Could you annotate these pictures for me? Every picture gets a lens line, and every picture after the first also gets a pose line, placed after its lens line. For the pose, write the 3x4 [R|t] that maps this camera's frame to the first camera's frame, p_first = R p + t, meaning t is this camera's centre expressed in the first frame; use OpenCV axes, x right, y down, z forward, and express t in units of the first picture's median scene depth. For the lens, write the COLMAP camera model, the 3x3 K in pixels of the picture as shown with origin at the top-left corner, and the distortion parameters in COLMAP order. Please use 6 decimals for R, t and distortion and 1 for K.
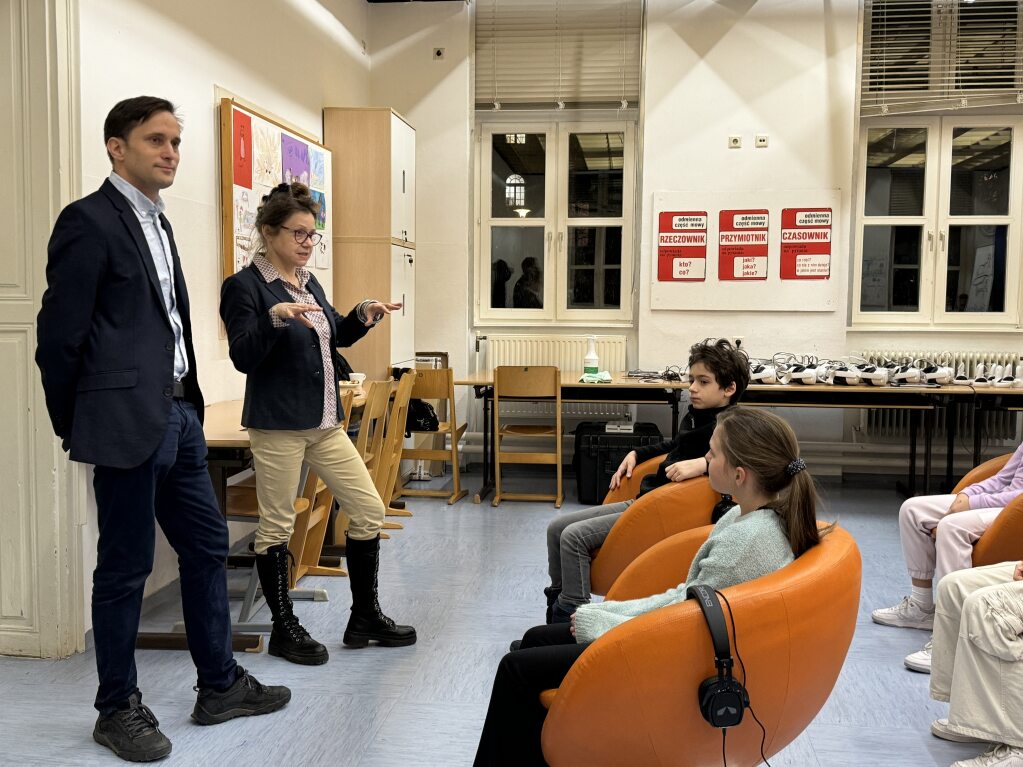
lens RADIAL K [[1149.2, 0, 504.9], [0, 1149.2, 388.8], [0, 0, 1]] dist [0.099072, 0.000000]
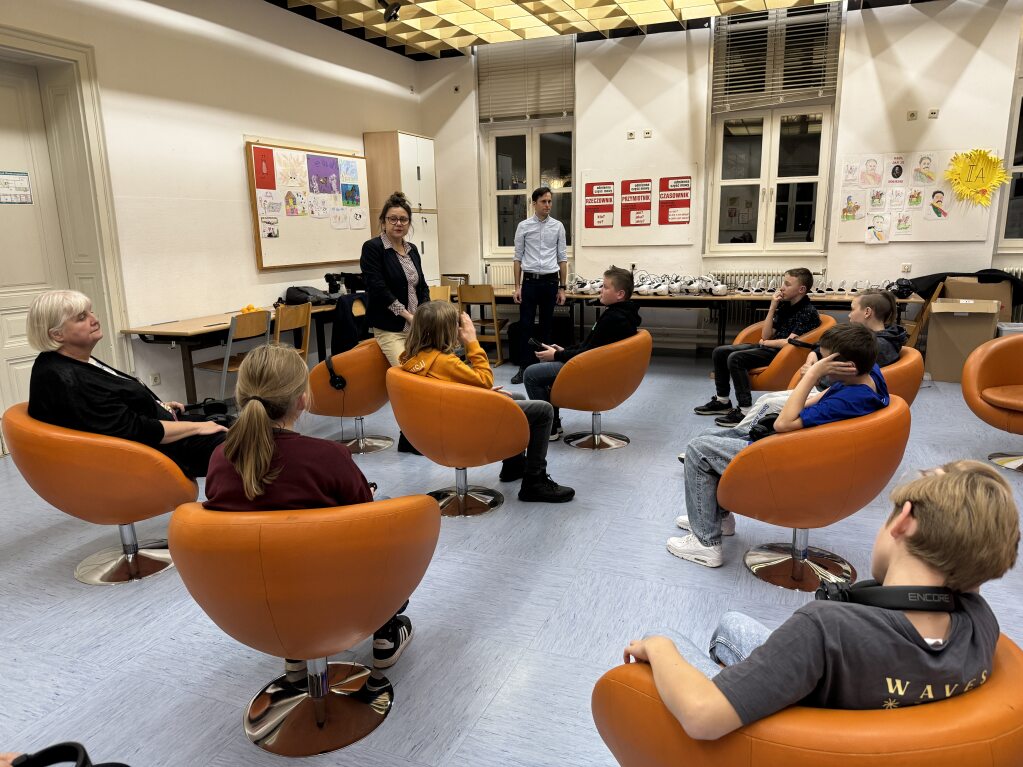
lens RADIAL K [[720.5, 0, 515.1], [0, 720.5, 383.0], [0, 0, 1]] dist [0.040998, -0.049907]
pose [[0.964318, 0.027391, -0.263325, 0.311481], [0.009251, 0.990540, 0.136912, -0.017646], [0.264584, -0.134463, 0.954942, -0.014577]]
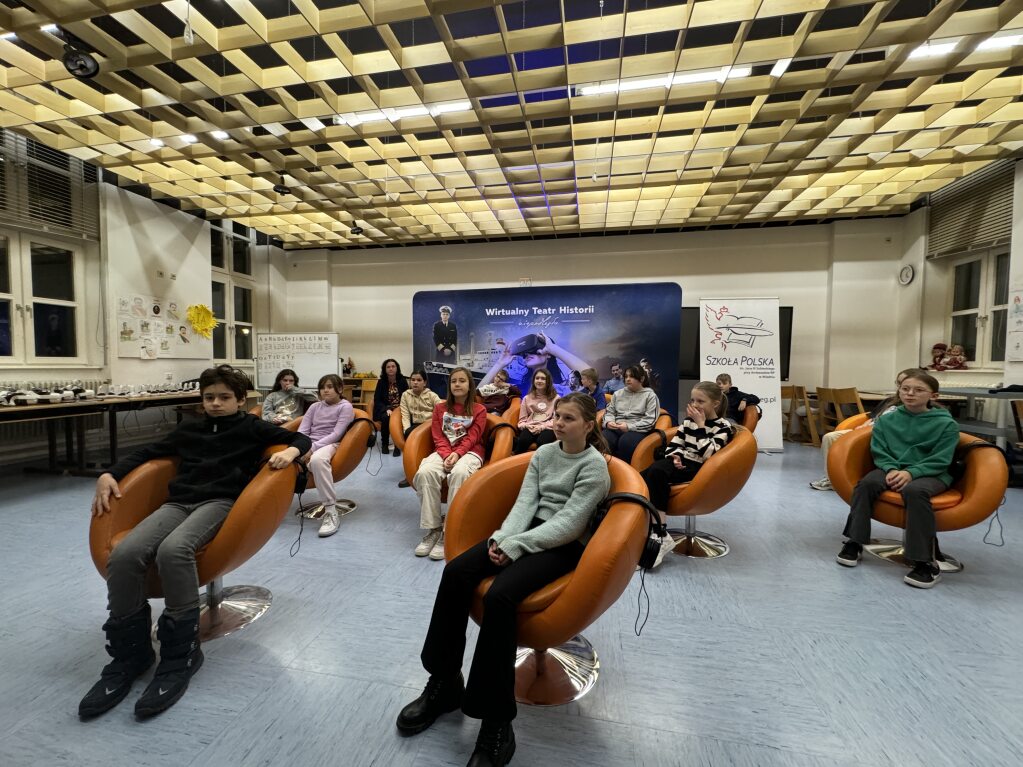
lens RADIAL K [[410.3, 0, 510.4], [0, 410.3, 383.8], [0, 0, 1]] dist [-0.002086, 0.000123]
pose [[0.074309, -0.053143, 0.995818, -0.137684], [0.068054, 0.996521, 0.048102, -0.011200], [-0.994910, 0.064195, 0.077667, 0.315577]]
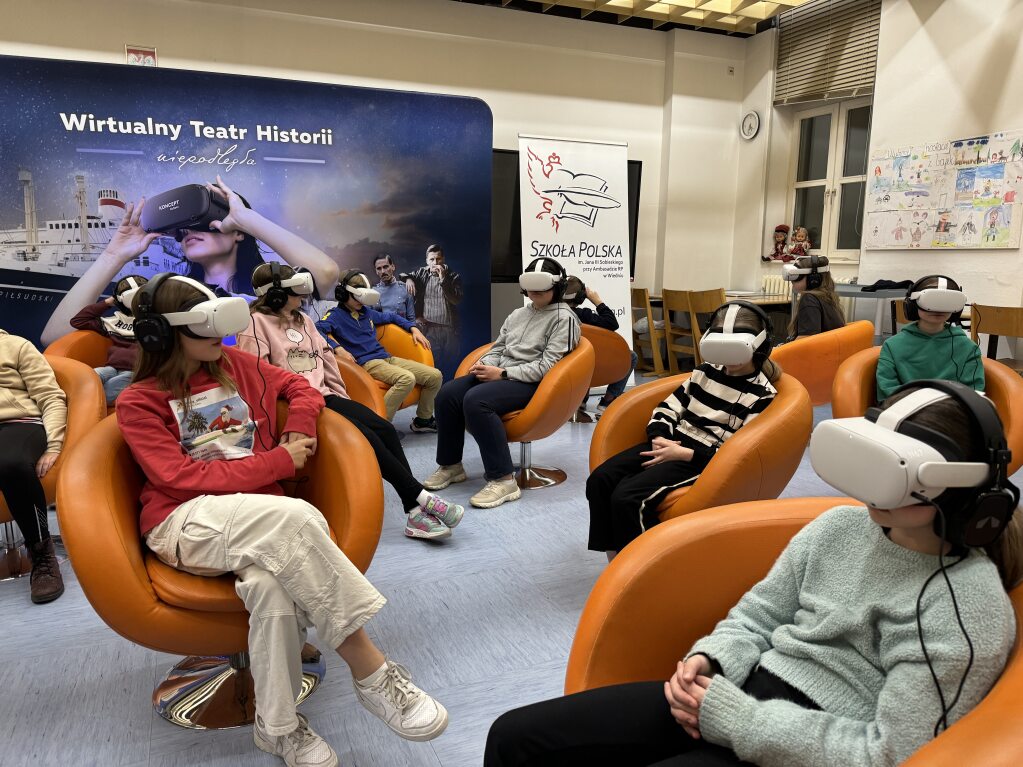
lens RADIAL K [[720.5, 0, 513.1], [0, 720.5, 385.8], [0, 0, 1]] dist [0.040998, -0.049907]
pose [[-0.510234, -0.165563, 0.843949, -0.027594], [0.054200, 0.973155, 0.223679, -0.022298], [-0.858326, 0.159871, -0.487564, 0.419716]]
